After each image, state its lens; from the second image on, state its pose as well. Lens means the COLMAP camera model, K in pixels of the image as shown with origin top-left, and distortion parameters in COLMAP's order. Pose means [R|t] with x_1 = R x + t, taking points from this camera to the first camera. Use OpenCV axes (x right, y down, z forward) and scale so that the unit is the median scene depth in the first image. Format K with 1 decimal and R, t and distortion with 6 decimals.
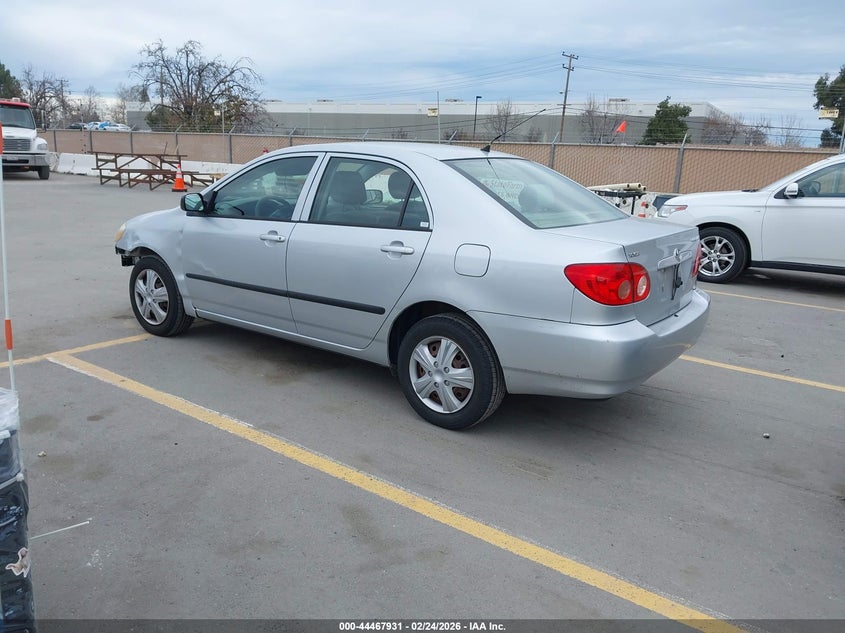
lens RADIAL K [[685.8, 0, 422.5], [0, 685.8, 316.5], [0, 0, 1]] dist [-0.004607, -0.002658]
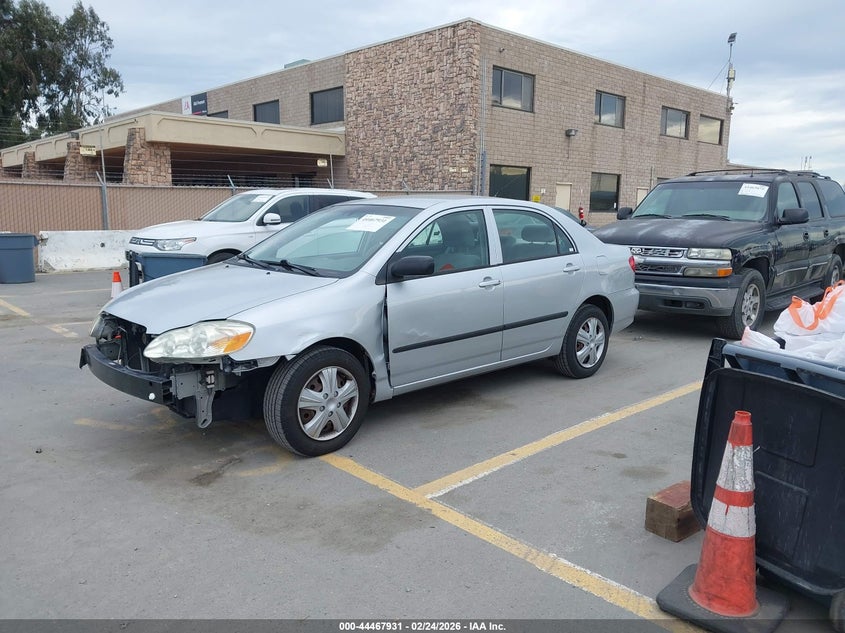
lens RADIAL K [[656.6, 0, 422.5], [0, 656.6, 316.5], [0, 0, 1]] dist [-0.007378, -0.004671]
pose [[0.193007, -0.202211, 0.960135, -1.292565], [0.228627, 0.960868, 0.156407, -0.257825], [-0.954190, 0.189325, 0.231685, 0.880554]]
